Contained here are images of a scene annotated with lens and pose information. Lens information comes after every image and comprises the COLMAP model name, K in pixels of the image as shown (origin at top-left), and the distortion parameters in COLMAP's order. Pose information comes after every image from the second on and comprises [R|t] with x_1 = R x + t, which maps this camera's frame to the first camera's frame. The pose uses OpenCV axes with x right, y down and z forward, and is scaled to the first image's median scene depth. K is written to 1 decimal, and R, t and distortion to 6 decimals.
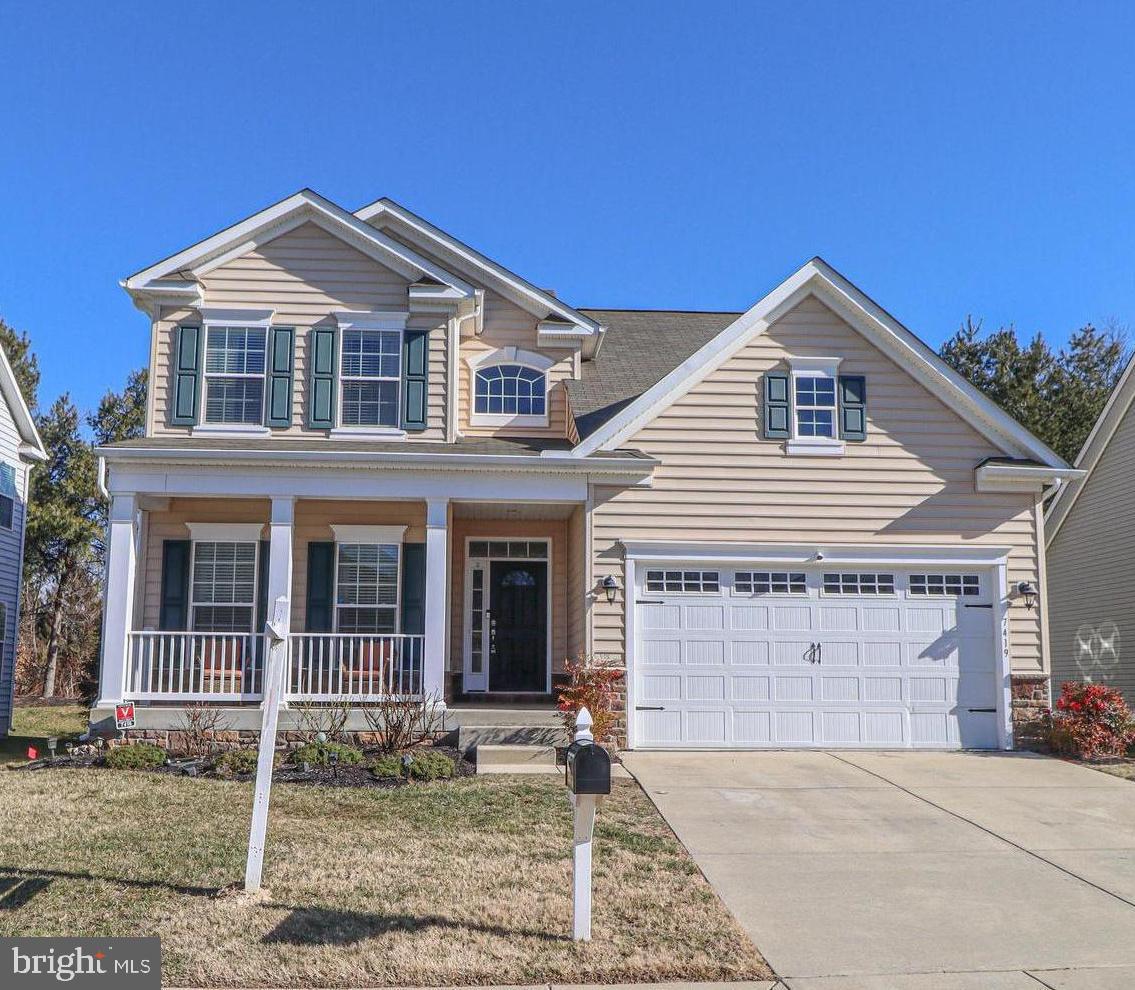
lens RADIAL K [[1186.6, 0, 568.3], [0, 1186.6, 497.8], [0, 0, 1]] dist [-0.009834, 0.000000]
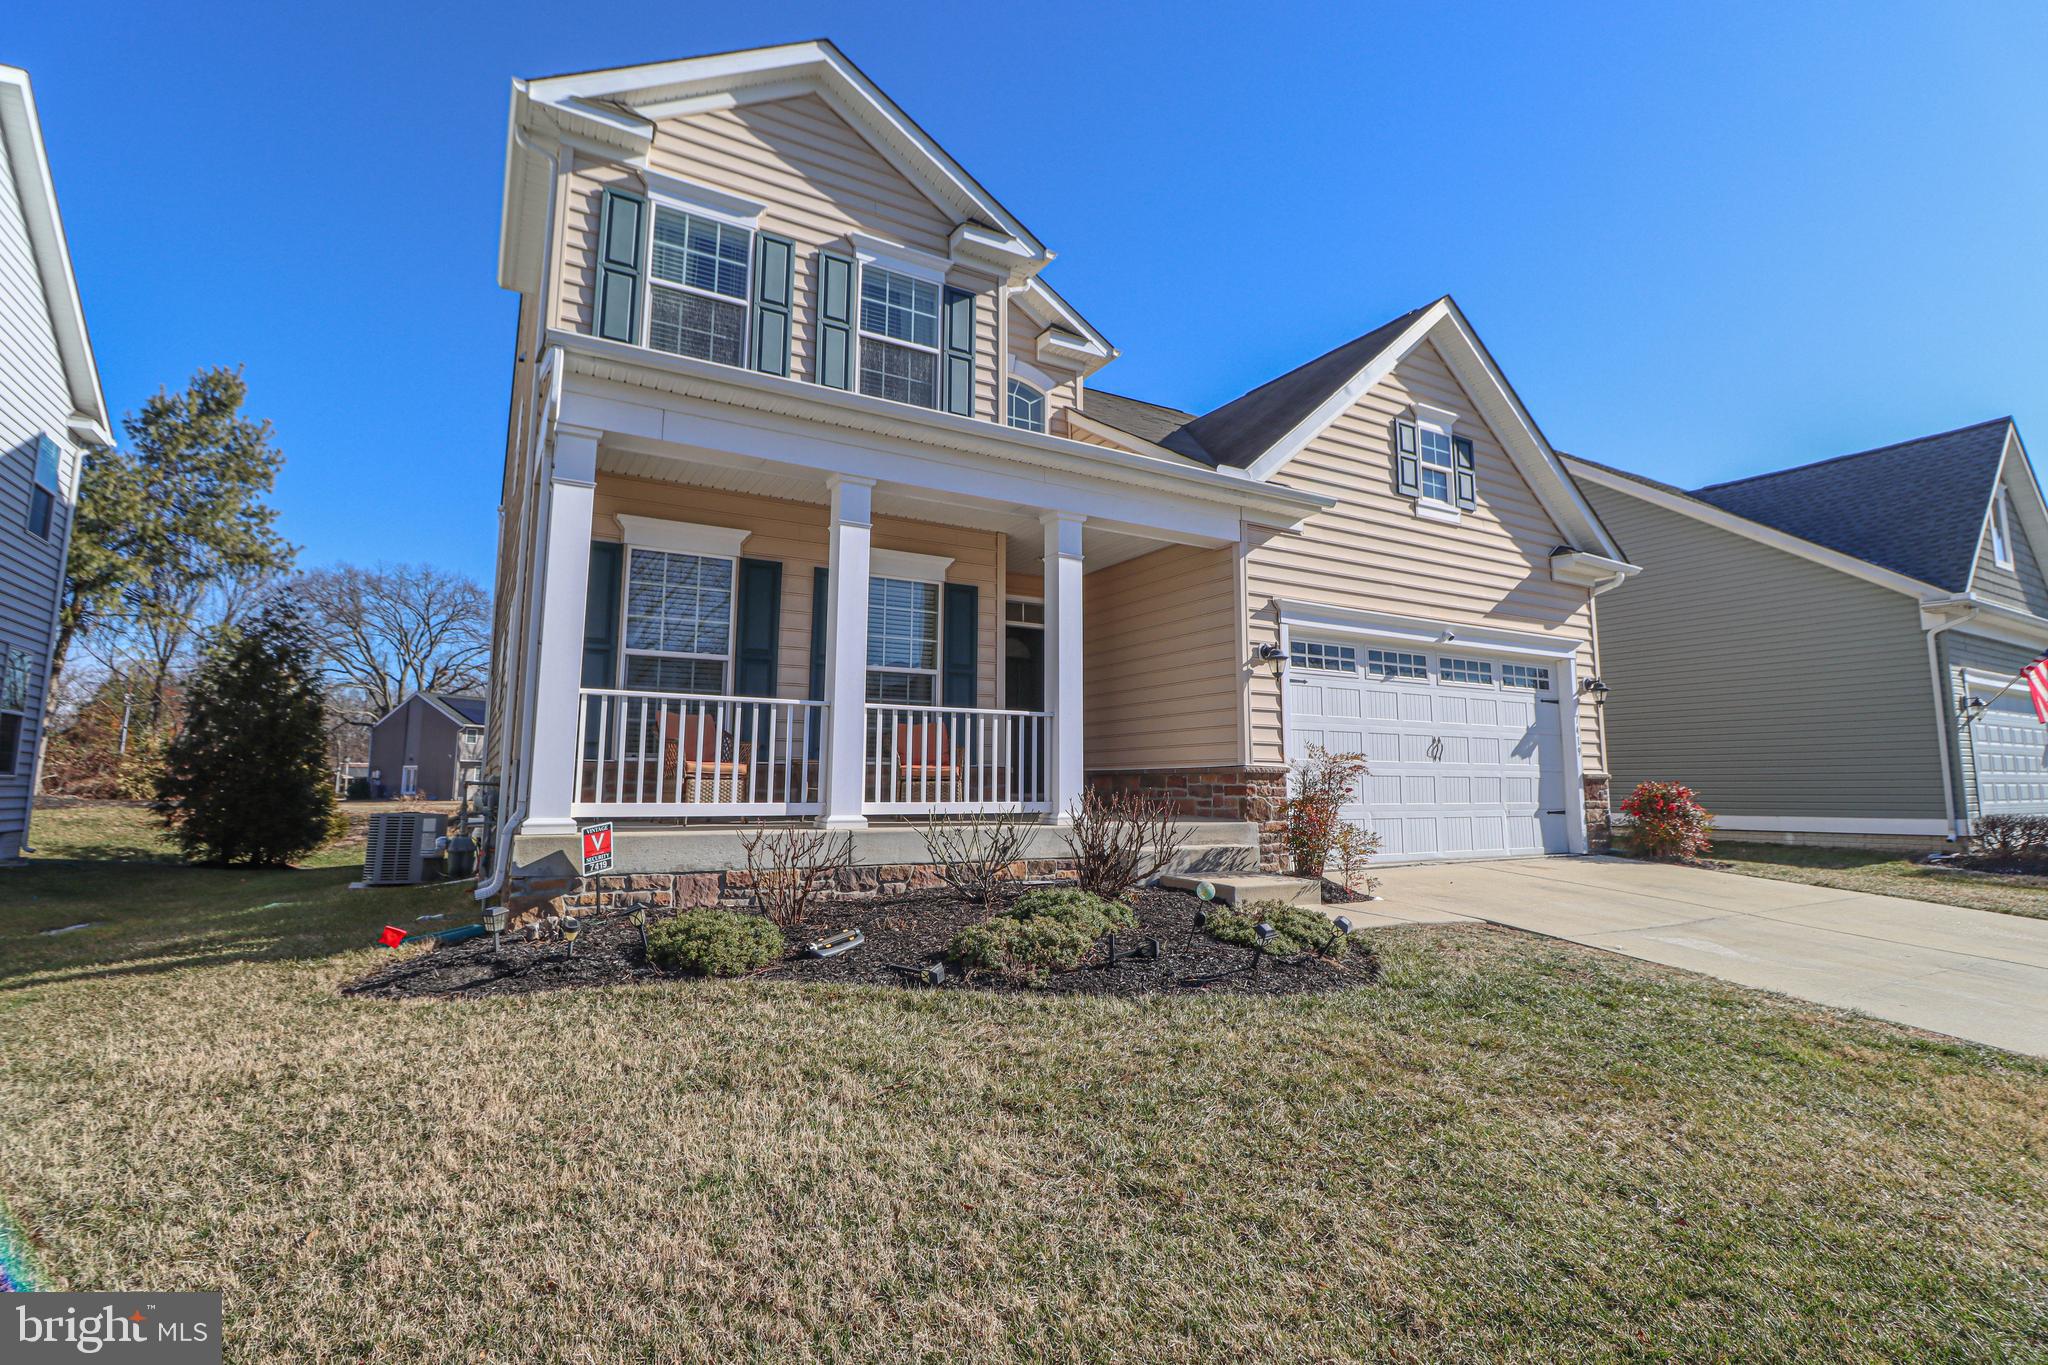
lens RADIAL K [[960.5, 0, 1021.3], [0, 960.5, 639.4], [0, 0, 1]] dist [-0.004707, -0.008895]
pose [[0.894252, 0.065567, 0.442735, -0.366818], [-0.070846, 0.997477, -0.004625, 0.074930], [-0.441921, -0.027230, 0.896641, 0.501368]]
